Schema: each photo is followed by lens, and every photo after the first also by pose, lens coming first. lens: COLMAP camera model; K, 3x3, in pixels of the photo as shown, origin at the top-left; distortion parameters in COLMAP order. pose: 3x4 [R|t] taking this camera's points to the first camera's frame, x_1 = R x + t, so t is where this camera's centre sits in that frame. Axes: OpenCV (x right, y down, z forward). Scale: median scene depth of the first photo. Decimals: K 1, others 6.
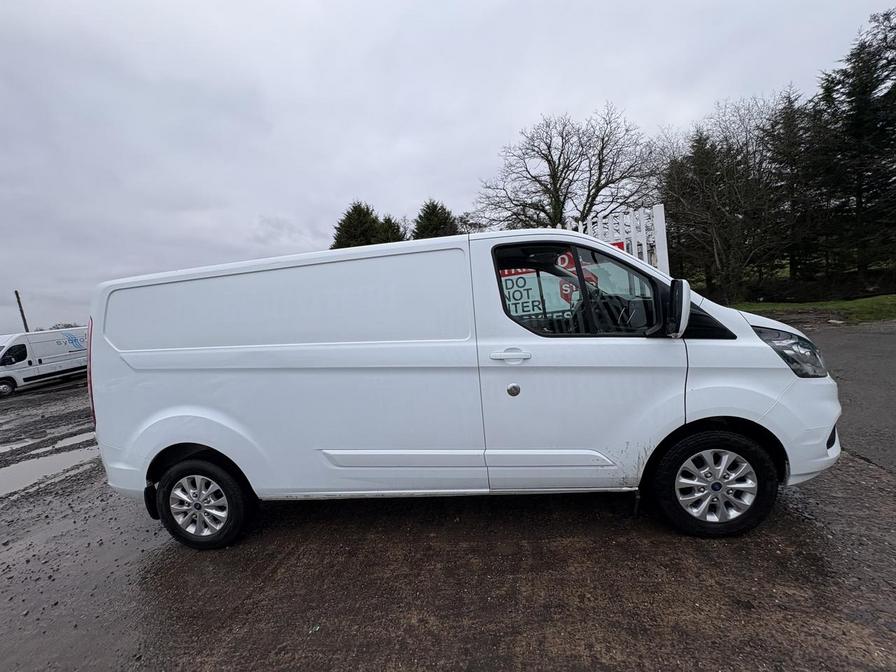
lens RADIAL K [[355.9, 0, 448.5], [0, 355.9, 337.3], [0, 0, 1]] dist [-0.000884, 0.000317]
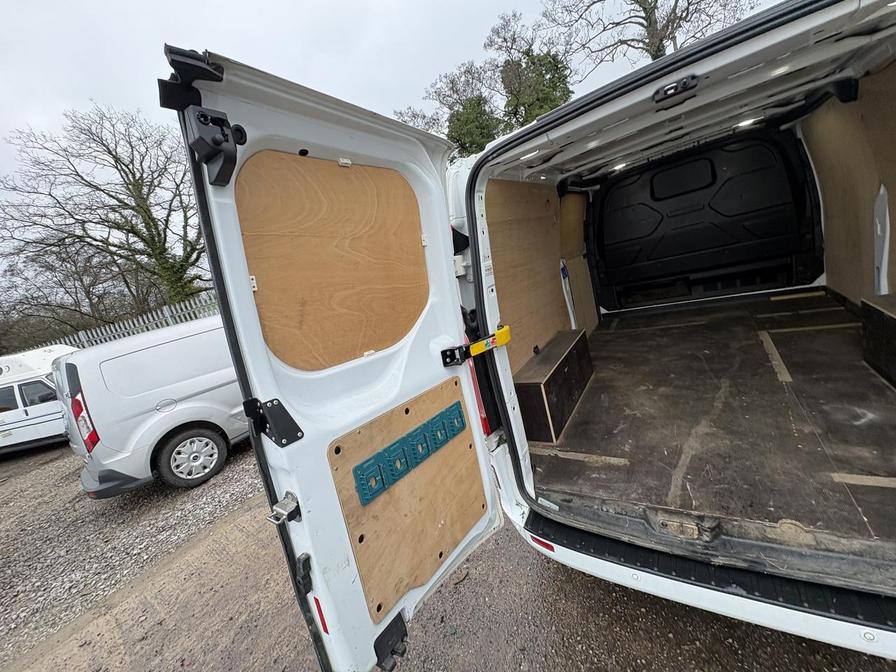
lens RADIAL K [[355.9, 0, 448.1], [0, 355.9, 336.8], [0, 0, 1]] dist [-0.000884, 0.000317]
pose [[0.441656, -0.209956, 0.872272, -0.150142], [0.302618, 0.950119, 0.075470, -0.001050], [-0.844608, 0.230633, 0.483162, 0.142929]]
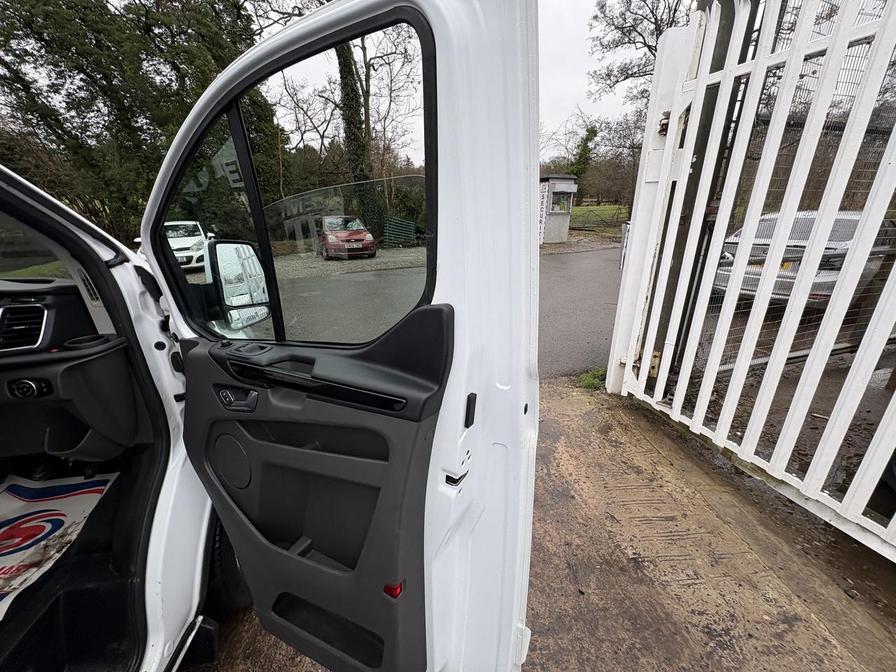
lens RADIAL K [[355.9, 0, 447.3], [0, 355.9, 335.7], [0, 0, 1]] dist [-0.000884, 0.000317]
pose [[-0.233955, -0.216539, 0.947827, -0.000297], [0.140482, 0.957123, 0.253339, -0.007796], [-0.962045, 0.192422, -0.193504, 0.055451]]
